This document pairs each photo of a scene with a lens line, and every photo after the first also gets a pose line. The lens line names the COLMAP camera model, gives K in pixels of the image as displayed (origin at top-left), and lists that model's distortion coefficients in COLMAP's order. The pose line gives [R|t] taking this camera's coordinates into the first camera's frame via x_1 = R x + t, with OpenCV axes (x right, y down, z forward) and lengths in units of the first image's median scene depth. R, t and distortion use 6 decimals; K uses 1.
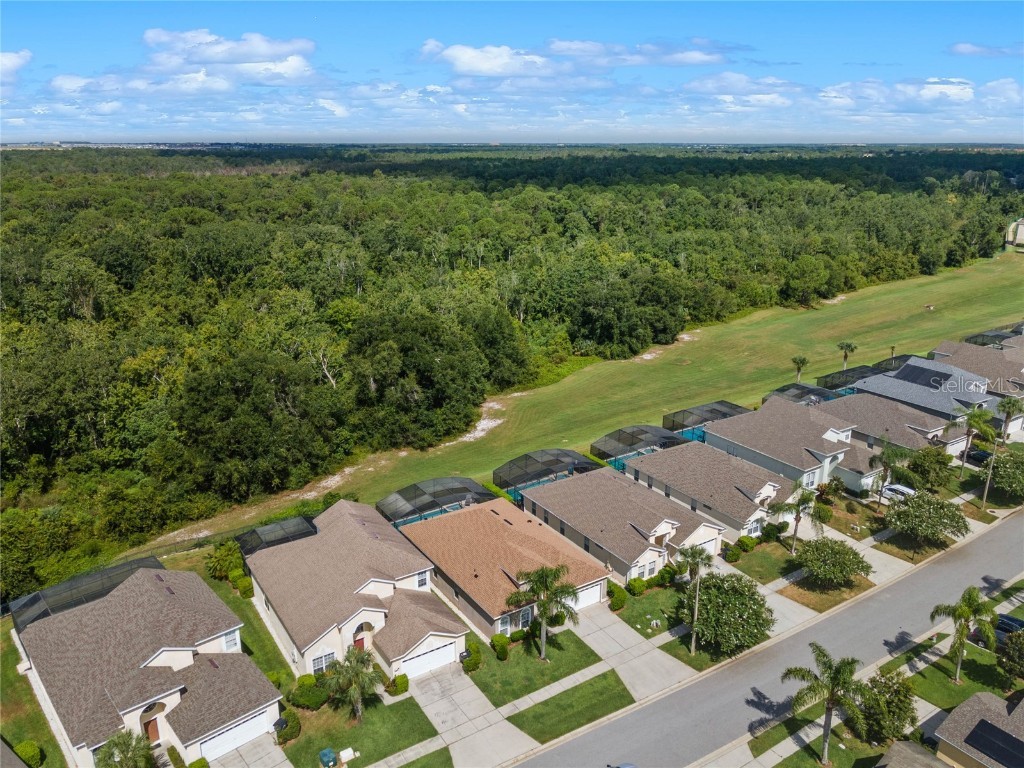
lens RADIAL K [[767.8, 0, 508.3], [0, 767.8, 387.4], [0, 0, 1]] dist [-0.001500, 0.009415]
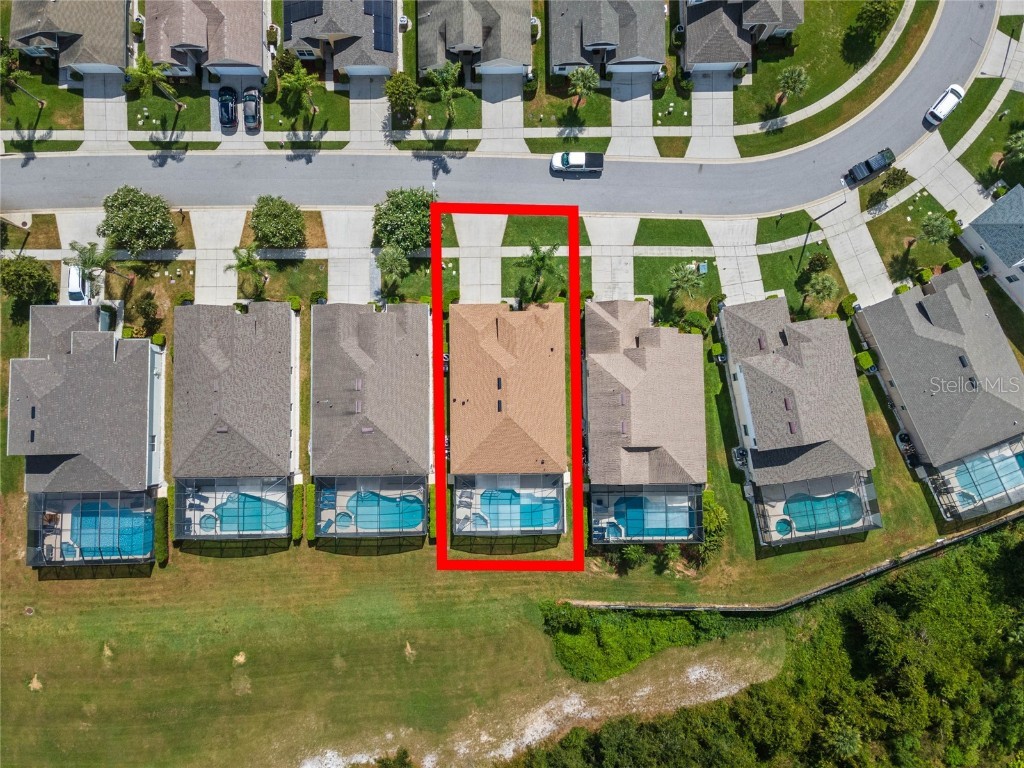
lens RADIAL K [[765.2, 0, 512.0], [0, 765.2, 384.0], [0, 0, 1]] dist [0.046811, -0.000866]
pose [[-0.847113, -0.530113, 0.037148, -0.049915], [0.168392, -0.201471, 0.964911, -0.770467], [-0.504028, 0.823644, 0.259936, 0.613790]]
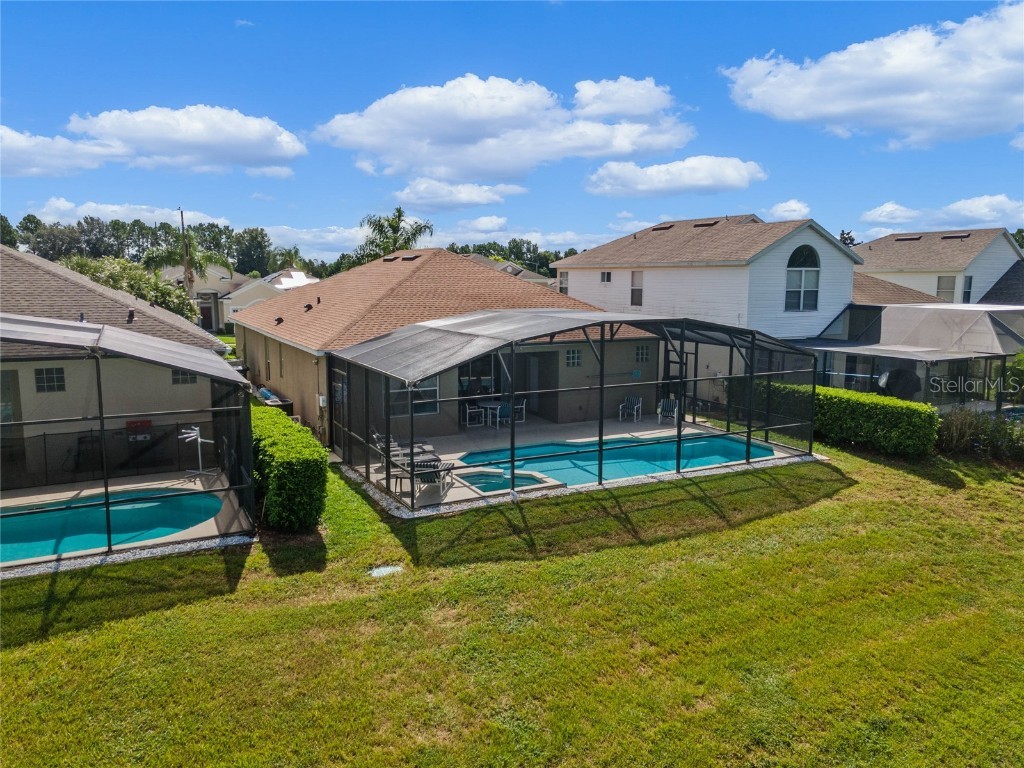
lens RADIAL K [[747.1, 0, 509.5], [0, 747.1, 380.2], [0, 0, 1]] dist [0.043325, 0.002157]
pose [[-0.995871, -0.013134, 0.089828, -0.093380], [0.027306, 0.900322, 0.434366, 0.047237], [-0.086579, 0.435025, -0.896246, 1.226430]]
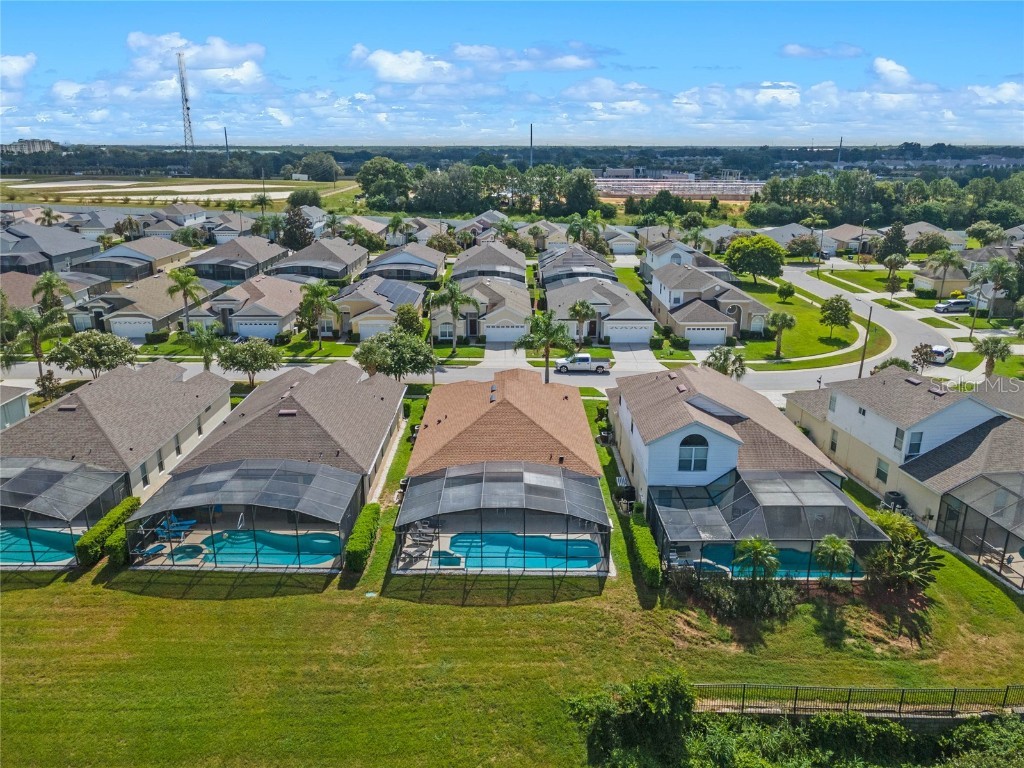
lens RADIAL K [[767.8, 0, 508.3], [0, 767.8, 387.4], [0, 0, 1]] dist [-0.001500, 0.009415]
pose [[-0.838332, -0.162772, 0.520294, -0.362781], [0.169419, 0.829343, 0.532435, -0.205499], [-0.518167, 0.534505, -0.667688, 1.314949]]
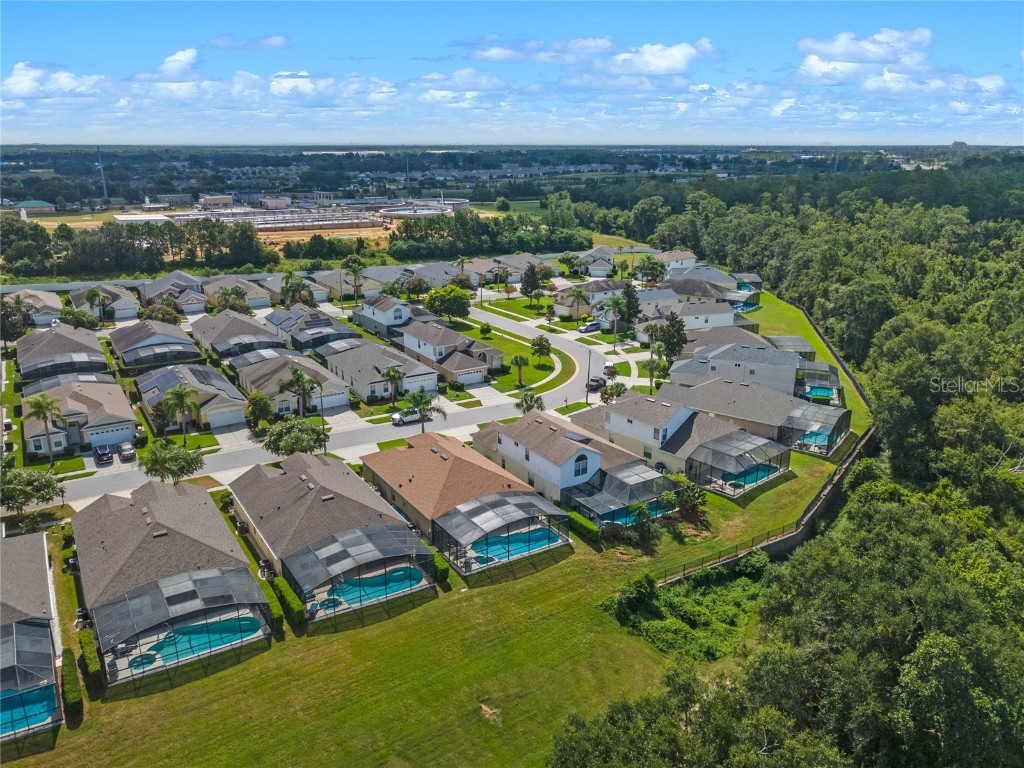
lens RADIAL K [[780.4, 0, 514.4], [0, 780.4, 379.7], [0, 0, 1]] dist [0.001176, -0.003052]
pose [[-0.999984, -0.002380, 0.005118, -0.111203], [0.000979, 0.819937, 0.572453, -0.512746], [-0.005559, 0.572449, -0.819922, 1.660811]]
